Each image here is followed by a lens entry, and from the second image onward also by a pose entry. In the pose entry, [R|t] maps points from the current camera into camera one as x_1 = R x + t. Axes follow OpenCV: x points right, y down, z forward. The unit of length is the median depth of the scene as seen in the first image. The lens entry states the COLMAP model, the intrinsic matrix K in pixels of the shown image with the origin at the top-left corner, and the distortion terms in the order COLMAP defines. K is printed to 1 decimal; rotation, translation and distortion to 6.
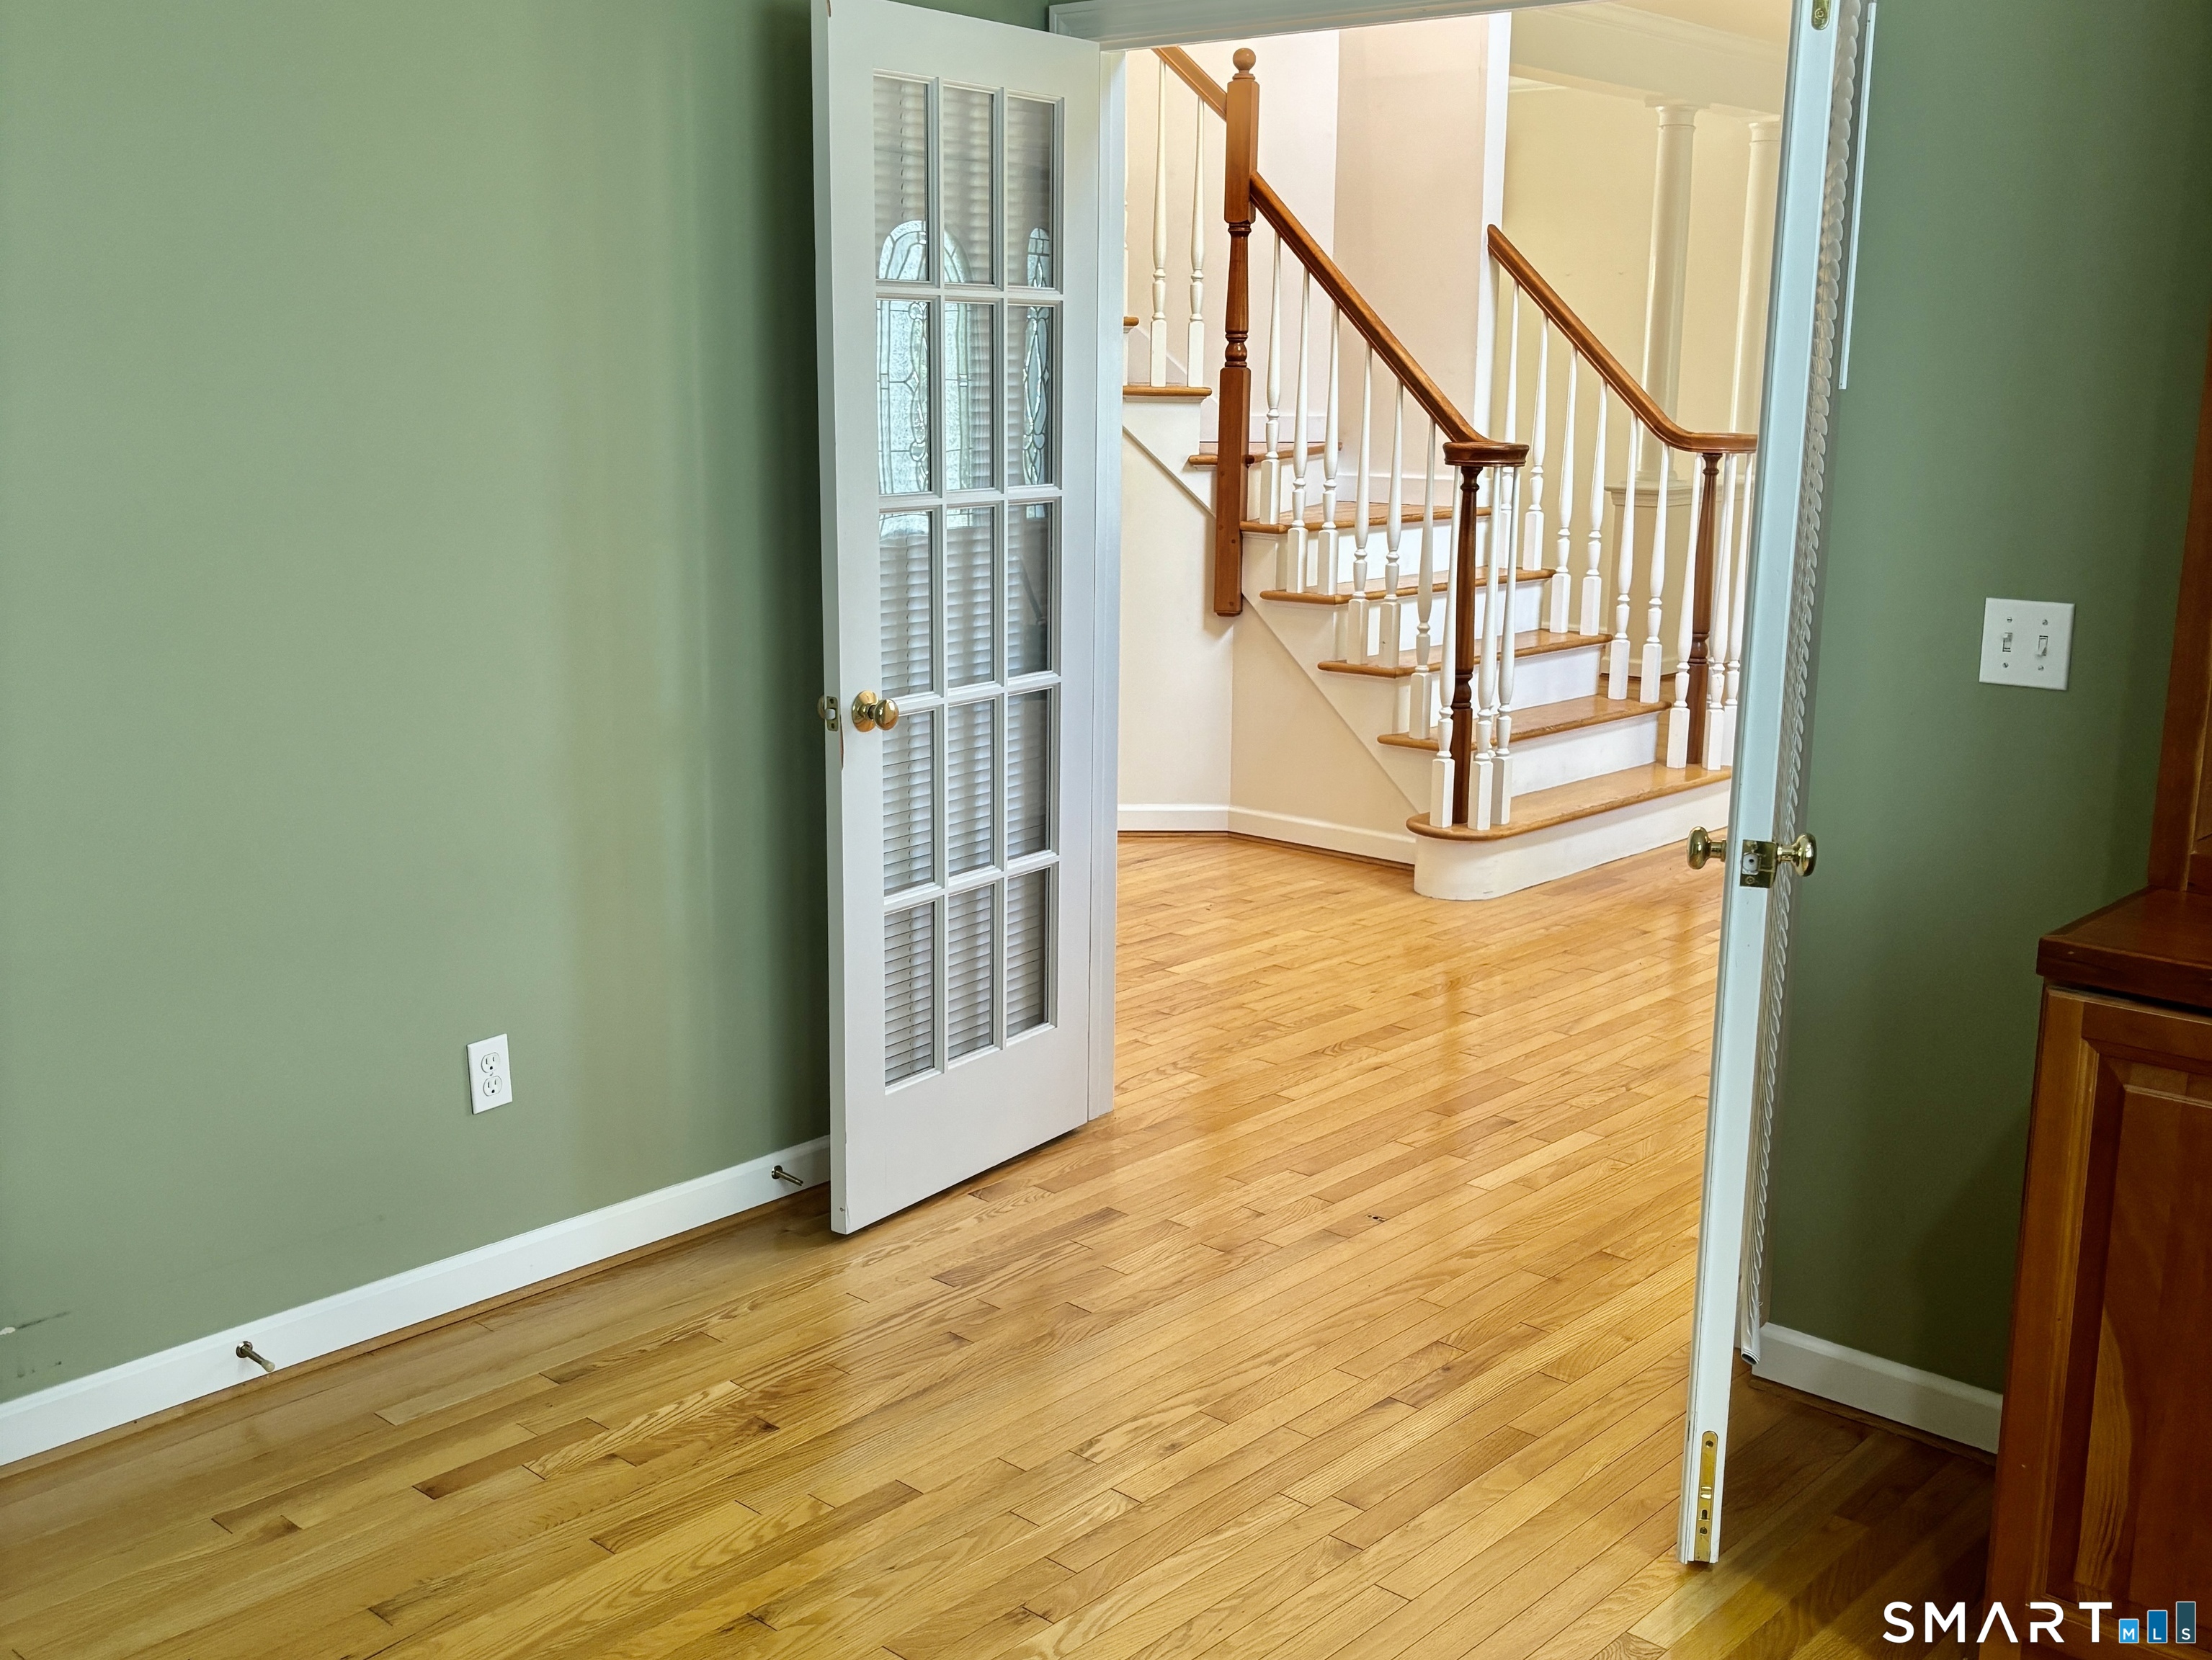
lens RADIAL K [[2193.1, 0, 1107.7], [0, 2193.1, 904.3], [0, 0, 1]] dist [0.007148, -0.010745]
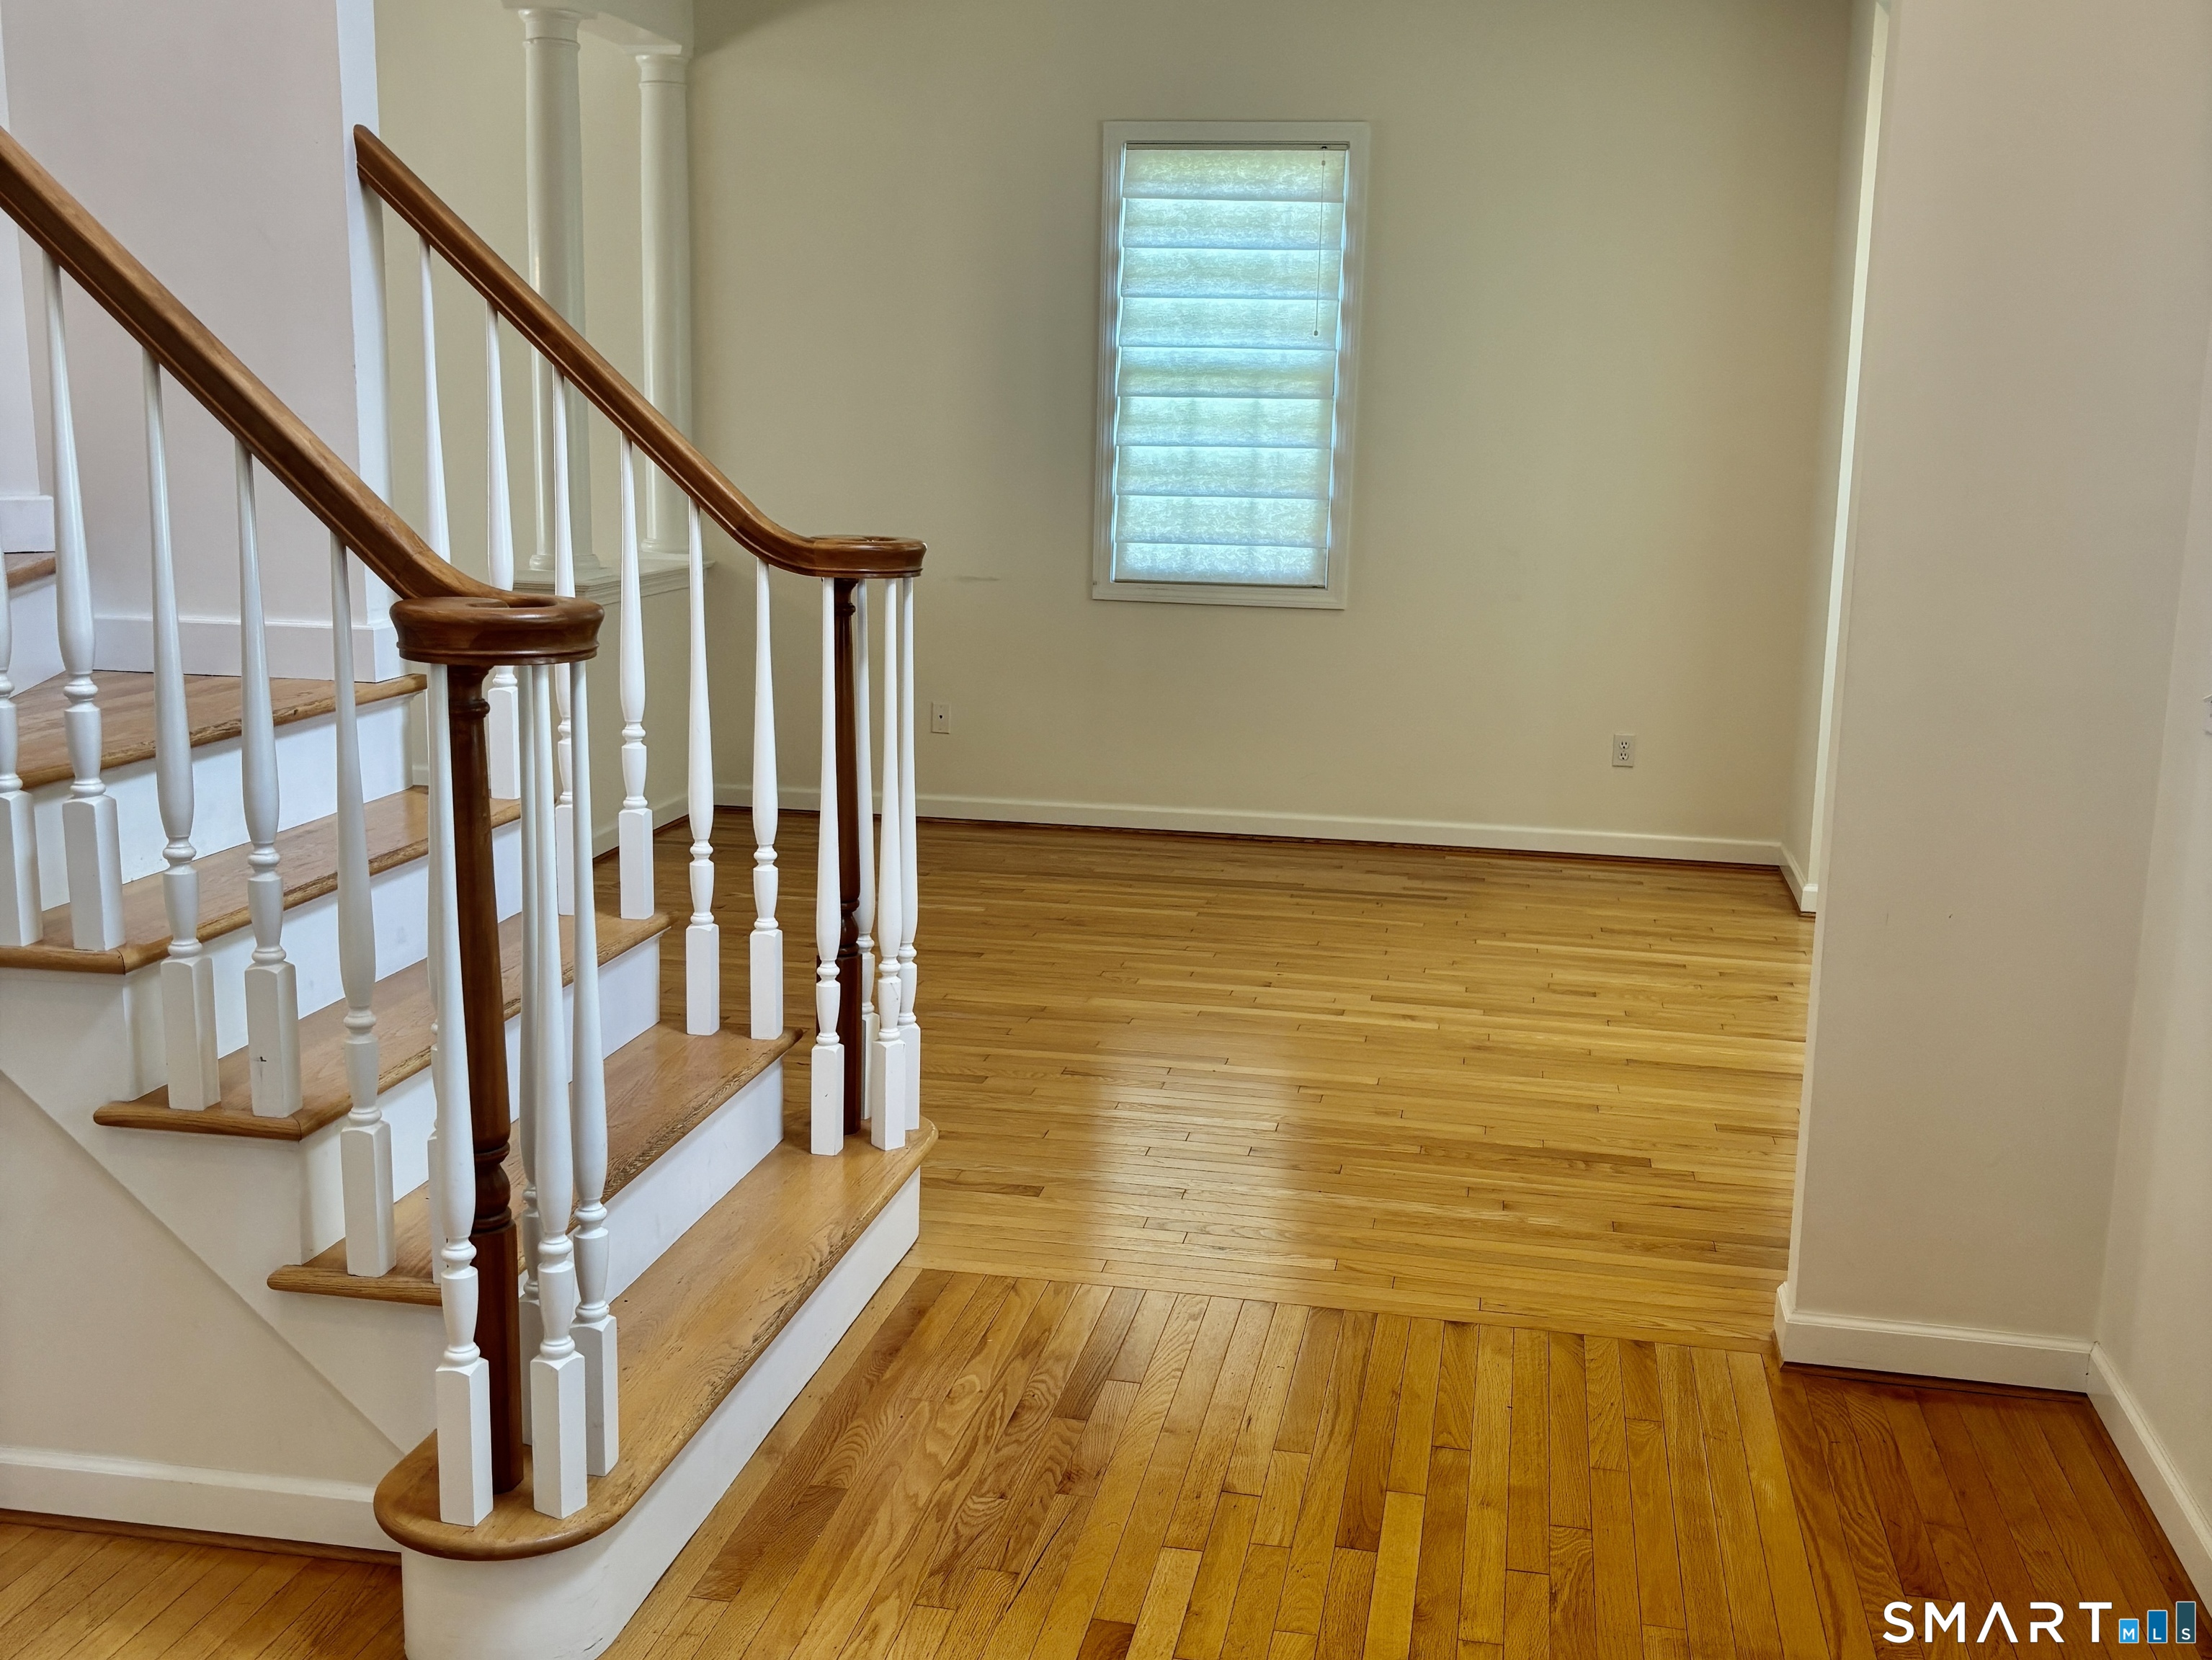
lens RADIAL K [[2193.1, 0, 1107.7], [0, 2193.1, 904.3], [0, 0, 1]] dist [0.007148, -0.010745]
pose [[0.852650, -0.098333, 0.513146, 0.049428], [0.102744, 0.994510, 0.019855, -0.137111], [-0.512281, 0.035793, 0.858071, 0.538700]]
